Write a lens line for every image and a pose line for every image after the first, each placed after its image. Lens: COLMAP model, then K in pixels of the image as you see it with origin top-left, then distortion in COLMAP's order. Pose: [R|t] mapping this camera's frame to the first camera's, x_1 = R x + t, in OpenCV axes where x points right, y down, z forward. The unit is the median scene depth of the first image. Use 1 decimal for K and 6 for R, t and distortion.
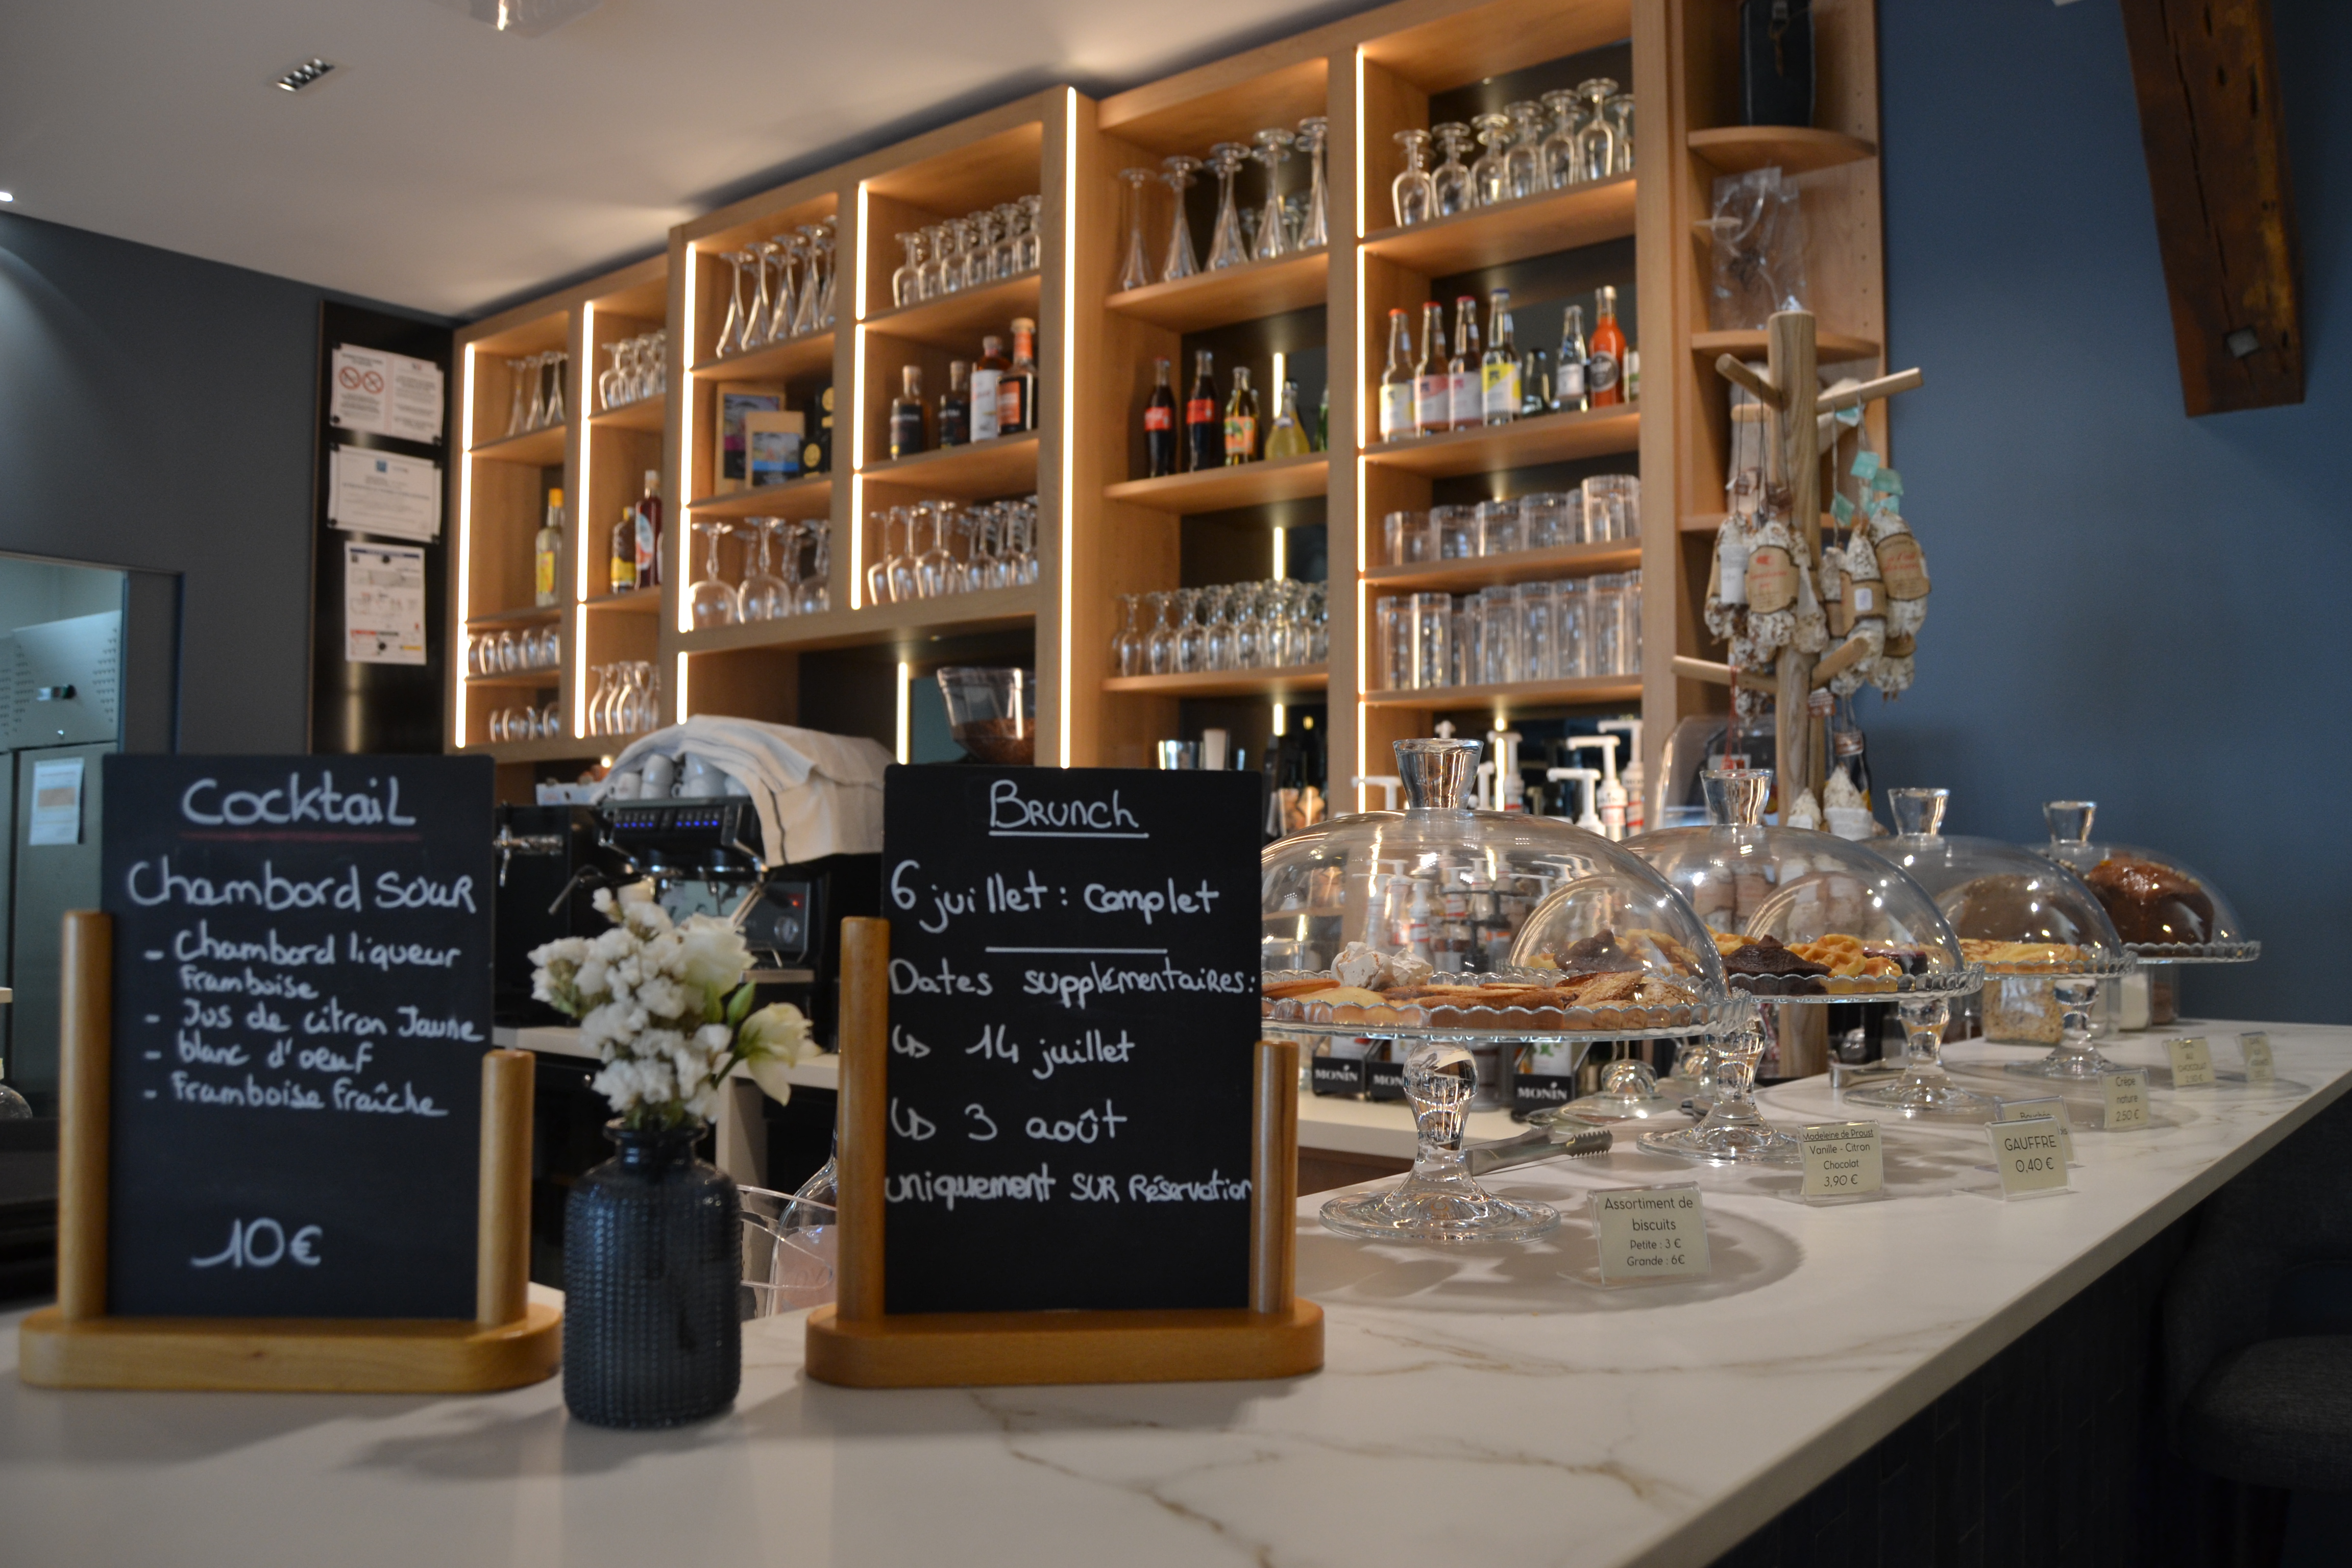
lens RADIAL K [[1846.3, 0, 1176.0], [0, 1846.3, 784.0], [0, 0, 1]] dist [-0.077523, 0.015173]
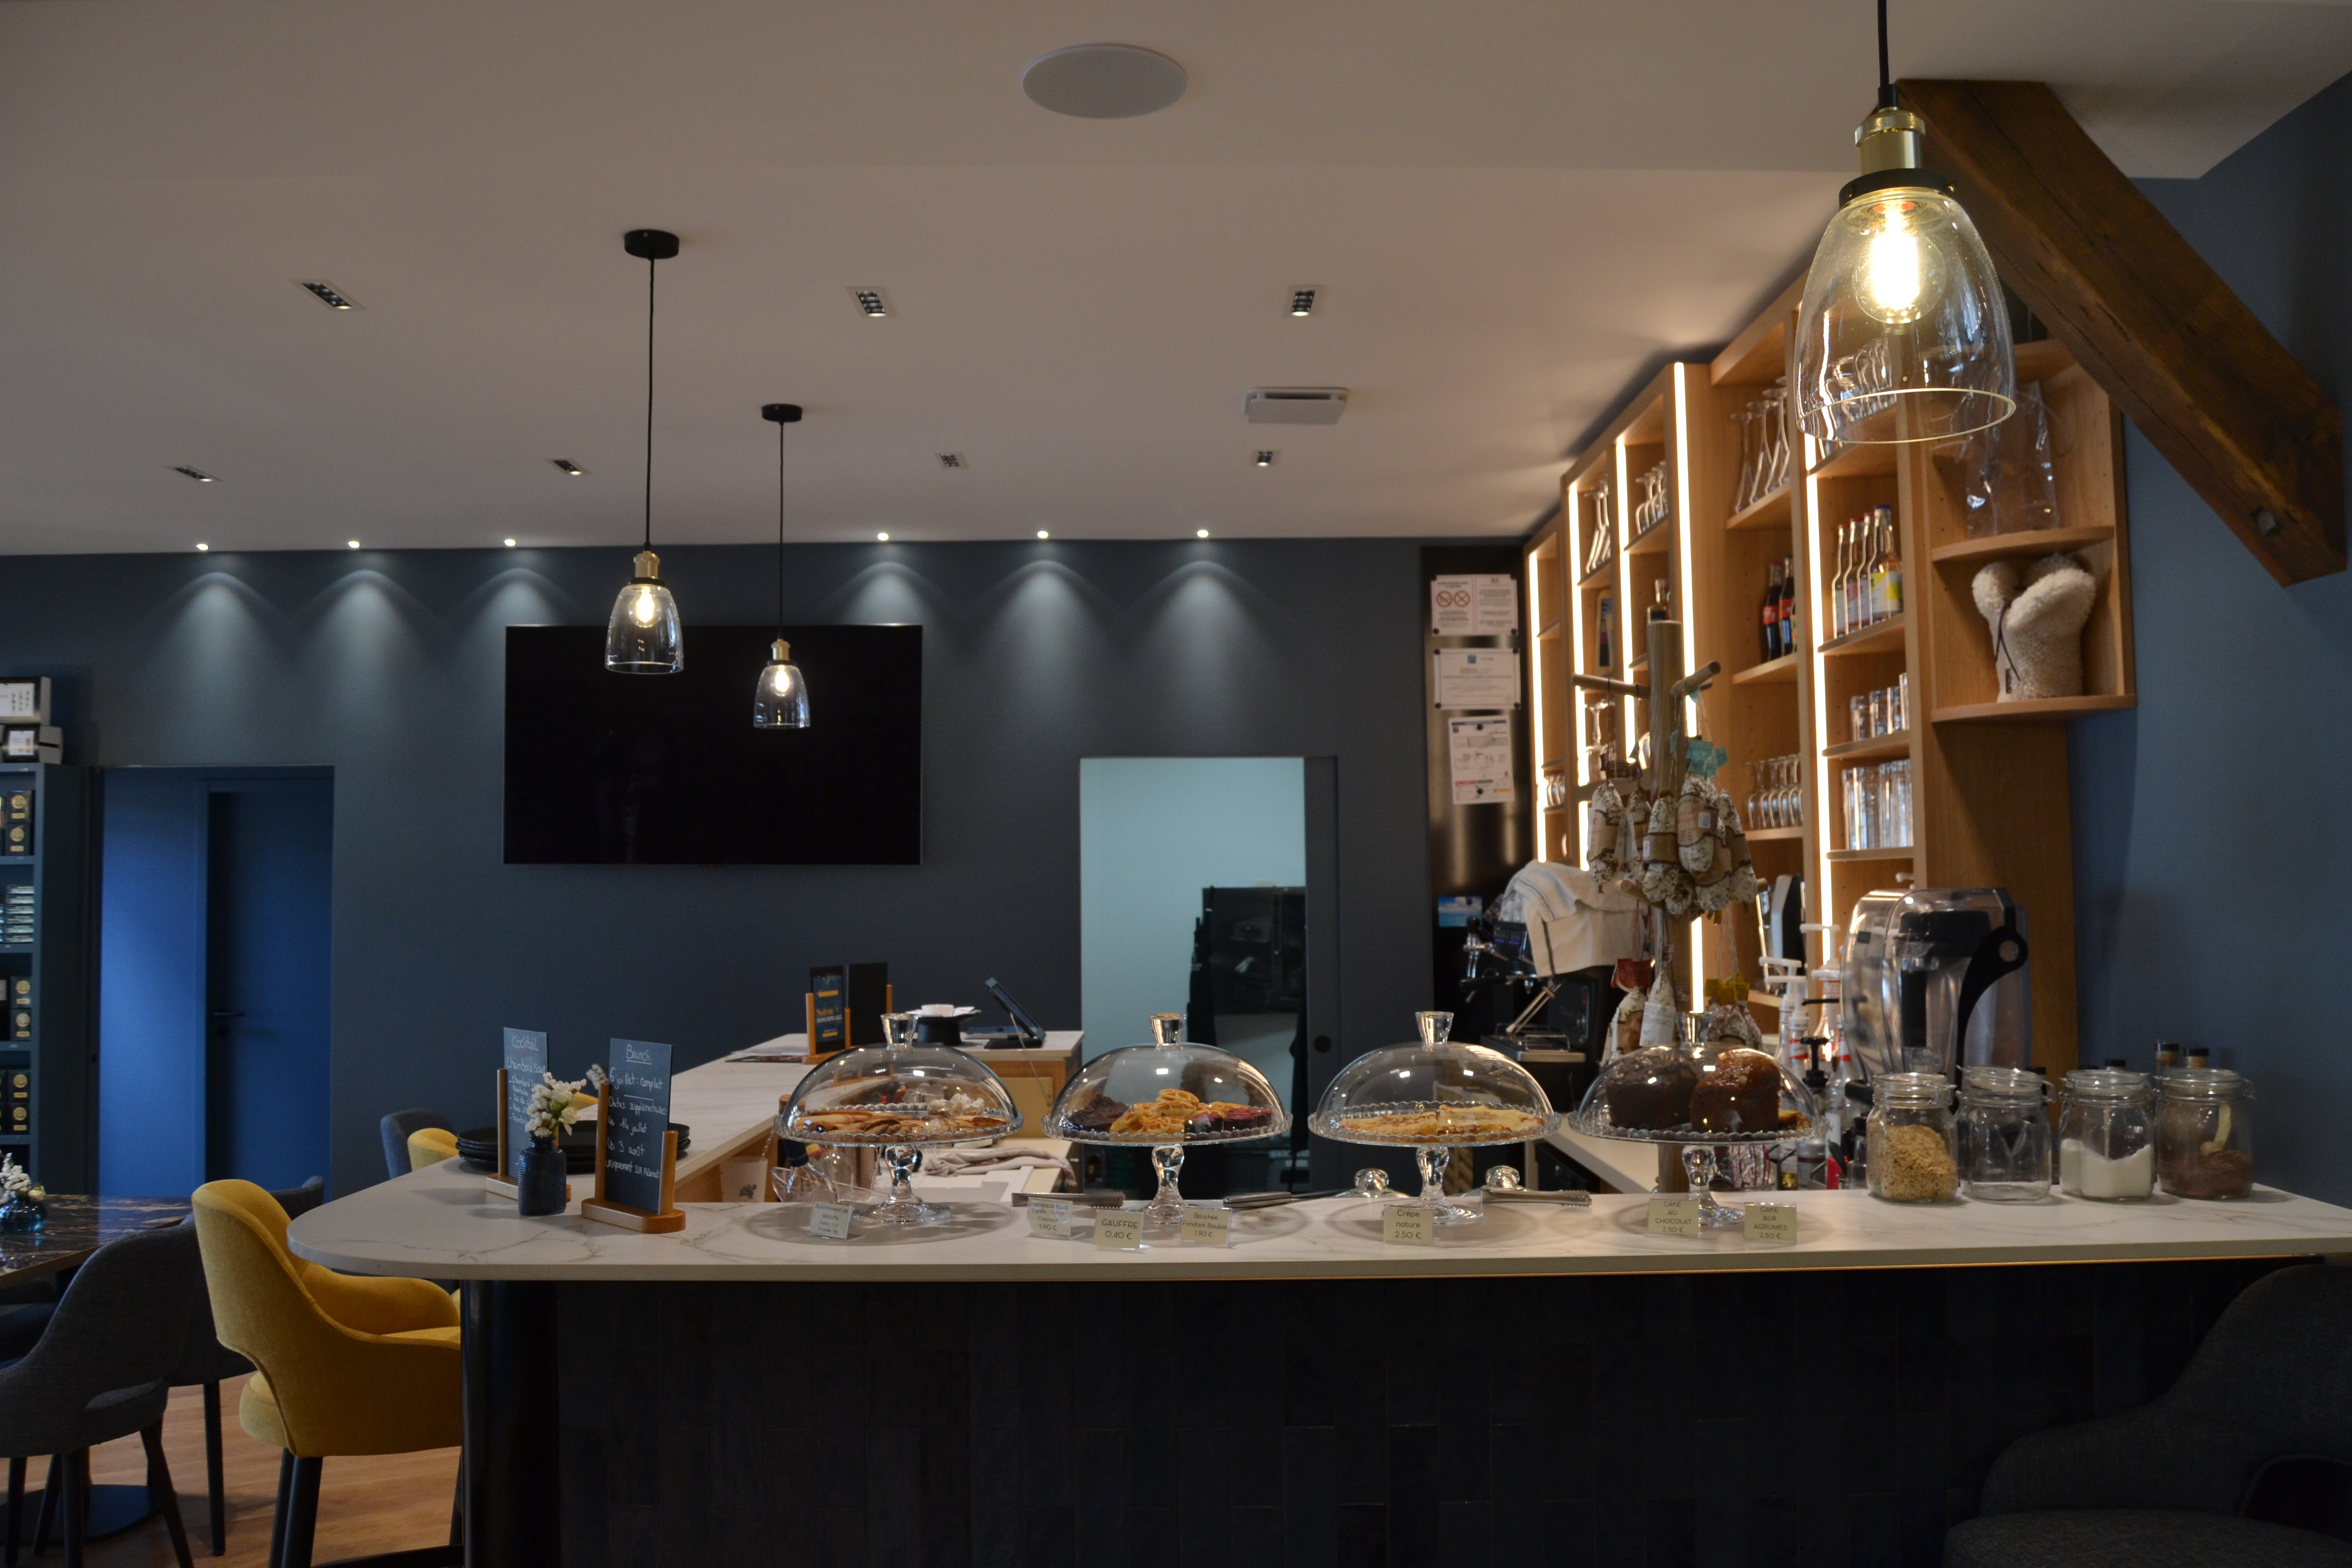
lens RADIAL K [[1846.3, 0, 1176.0], [0, 1846.3, 784.0], [0, 0, 1]] dist [-0.077523, 0.015173]
pose [[0.632581, -0.055879, -0.772475, 0.492977], [0.050057, 0.998258, -0.031220, -0.050429], [0.772875, -0.018918, 0.634277, -0.050540]]
